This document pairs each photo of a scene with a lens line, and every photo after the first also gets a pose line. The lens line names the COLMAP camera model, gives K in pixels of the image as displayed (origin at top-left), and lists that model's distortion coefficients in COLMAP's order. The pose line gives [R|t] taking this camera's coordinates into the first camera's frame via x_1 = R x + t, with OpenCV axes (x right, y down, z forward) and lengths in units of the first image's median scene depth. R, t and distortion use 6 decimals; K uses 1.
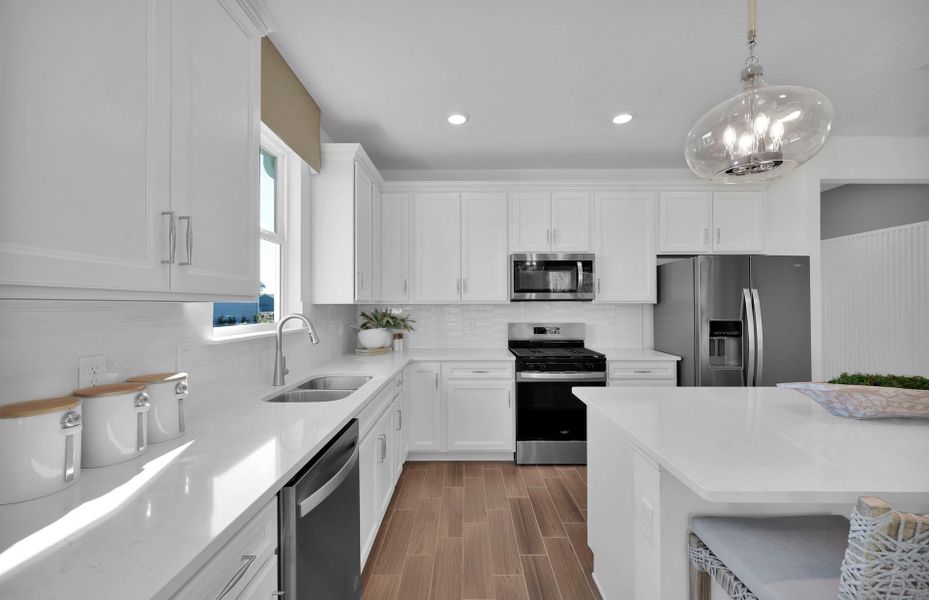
lens RADIAL K [[372.5, 0, 463.9], [0, 372.5, 302.4], [0, 0, 1]] dist [-0.001273, 0.000018]
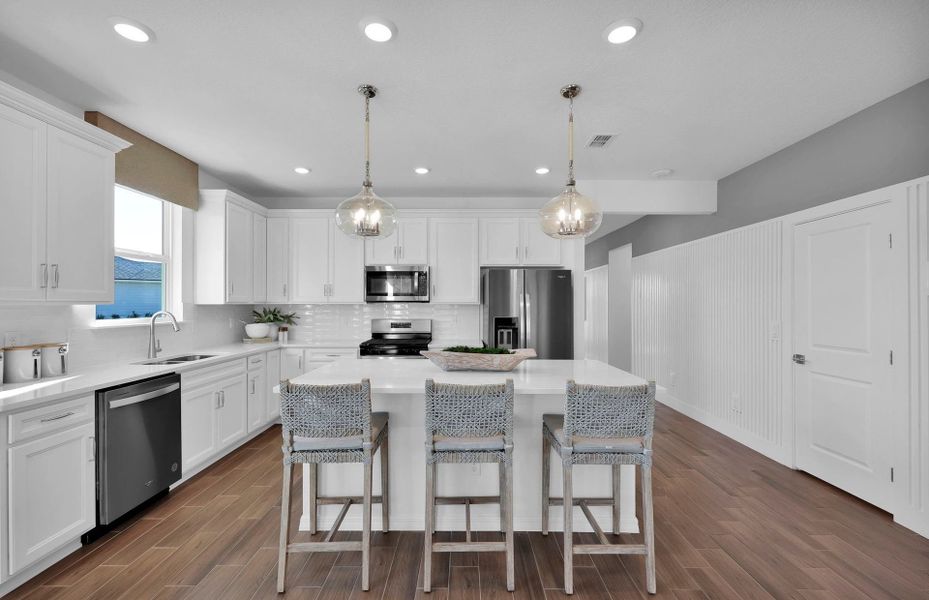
lens RADIAL K [[394.4, 0, 465.3], [0, 394.4, 302.9], [0, 0, 1]] dist [0.000842, 0.000268]
pose [[0.999981, 0.003305, 0.005215, 0.502769], [-0.003339, 0.999974, 0.006348, -0.011675], [-0.005194, -0.006366, 0.999966, -0.401305]]
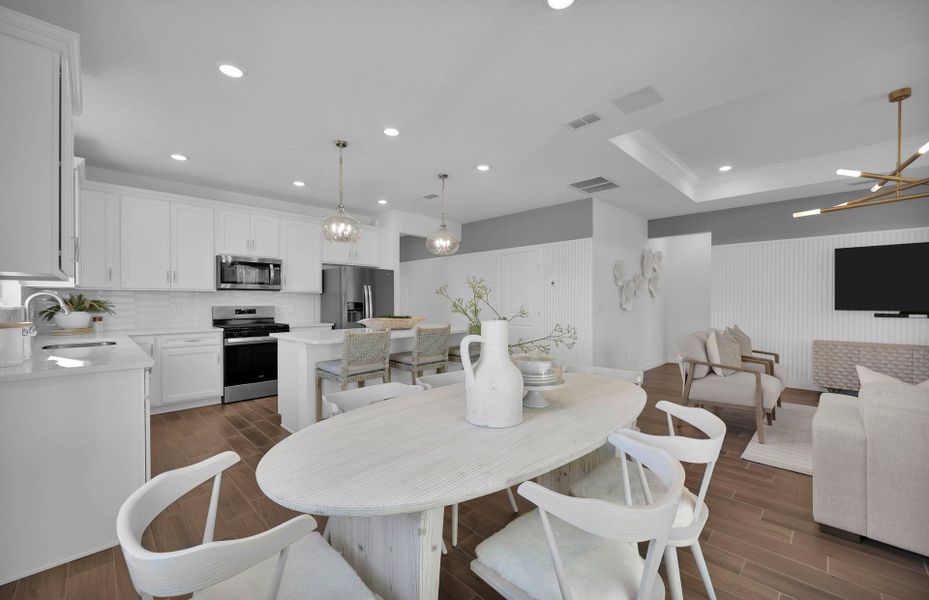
lens RADIAL K [[372.5, 0, 463.9], [0, 372.5, 302.4], [0, 0, 1]] dist [-0.001273, 0.000018]
pose [[0.701843, -0.001747, 0.712329, -0.228620], [-0.005000, 0.999960, 0.007380, 0.031490], [-0.712314, -0.008741, 0.701807, -0.648183]]
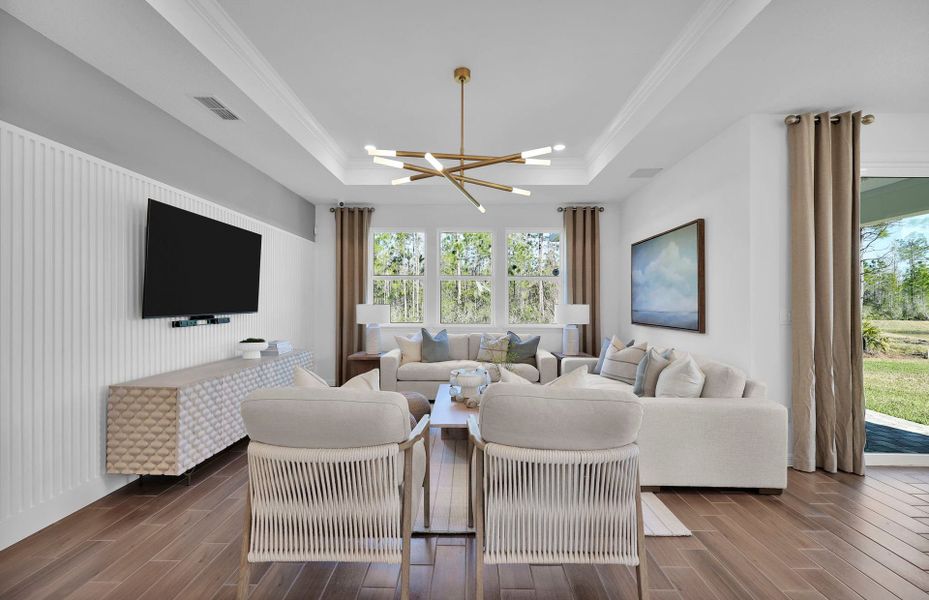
lens RADIAL K [[386.6, 0, 464.5], [0, 386.6, 300.0], [0, 0, 1]] dist [0.001870, 0.000035]
pose [[-0.999925, -0.005793, 0.010817, 1.298567], [-0.005940, 0.999889, -0.013634, 0.035329], [-0.010737, -0.013697, -0.999849, 0.168399]]
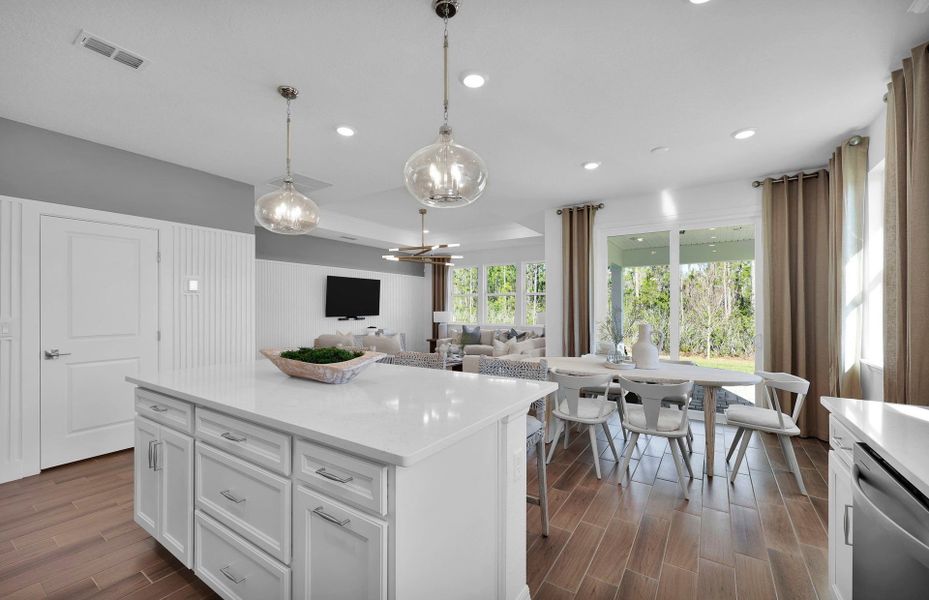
lens RADIAL K [[376.6, 0, 459.9], [0, 376.6, 300.5], [0, 0, 1]] dist [0.000065, 0.000062]
pose [[-0.832920, 0.008582, 0.553327, -0.016594], [-0.005802, 0.999689, -0.024239, 0.018099], [-0.553363, -0.023400, -0.832612, 0.851917]]
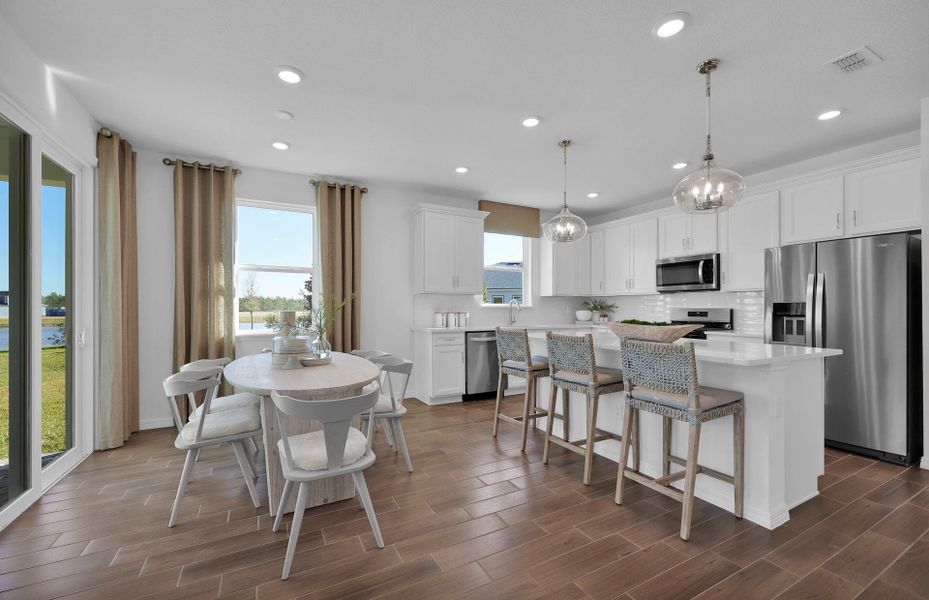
lens RADIAL K [[379.1, 0, 463.0], [0, 379.1, 305.6], [0, 0, 1]] dist [0.000213, 0.000233]
pose [[0.475995, -0.002880, -0.879443, 1.159356], [0.005531, 0.999985, -0.000281, 0.048954], [0.879430, -0.004730, 0.476004, -0.411910]]
